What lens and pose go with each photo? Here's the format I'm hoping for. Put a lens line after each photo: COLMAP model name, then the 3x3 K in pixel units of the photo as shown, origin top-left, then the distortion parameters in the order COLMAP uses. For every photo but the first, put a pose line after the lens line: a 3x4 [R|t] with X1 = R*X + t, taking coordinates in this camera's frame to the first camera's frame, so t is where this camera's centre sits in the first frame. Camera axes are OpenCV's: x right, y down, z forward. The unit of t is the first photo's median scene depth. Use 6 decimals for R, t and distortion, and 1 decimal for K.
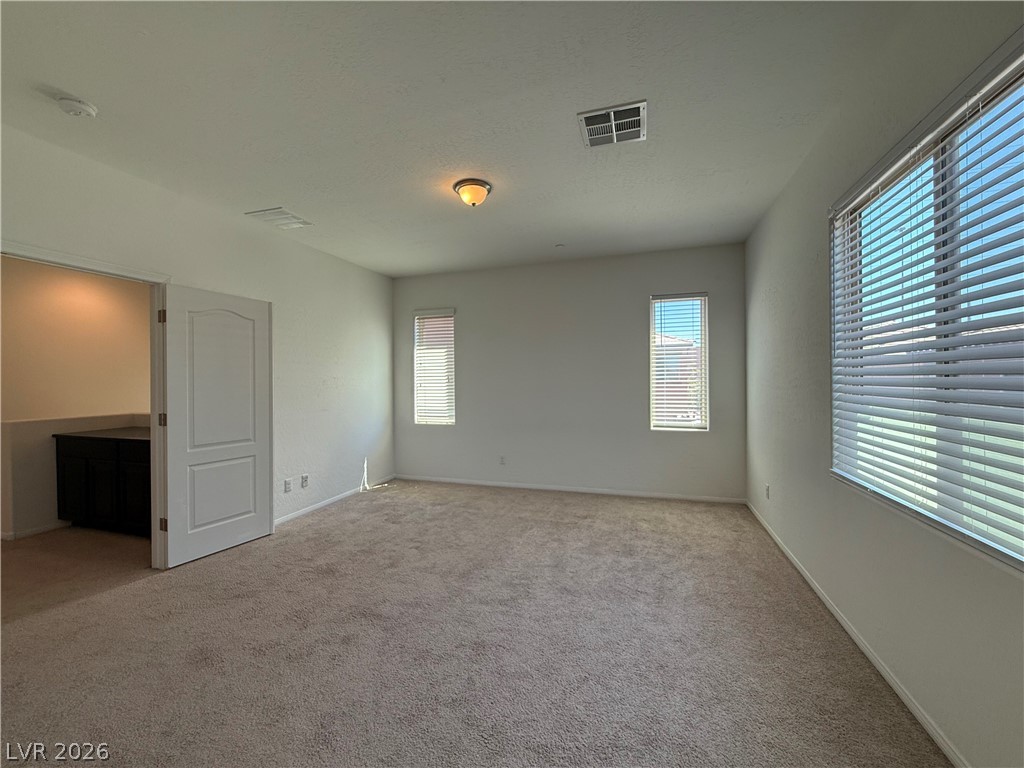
lens RADIAL K [[412.1, 0, 512.0], [0, 412.1, 384.0], [0, 0, 1]] dist [0.001357, 0.000369]
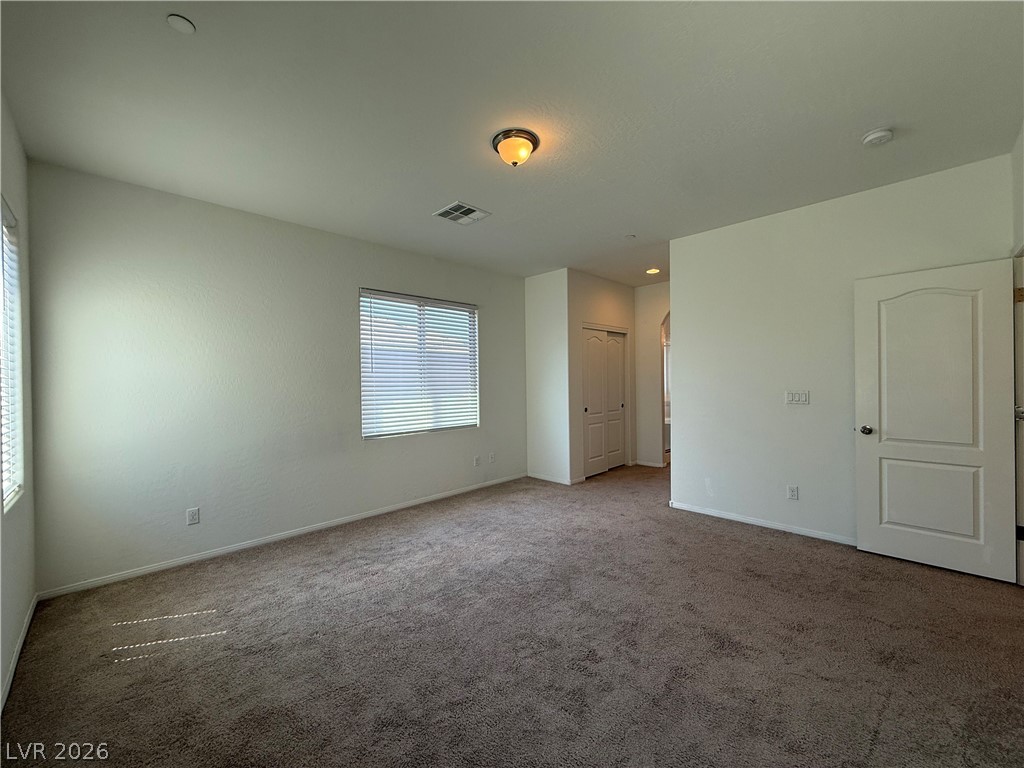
lens RADIAL K [[406.8, 0, 512.0], [0, 406.8, 384.0], [0, 0, 1]] dist [0.000256, 0.000160]
pose [[-0.888856, 0.015717, 0.457917, -0.329663], [0.019133, 0.999813, 0.002820, 0.004095], [-0.457787, 0.011268, -0.888991, 1.295140]]
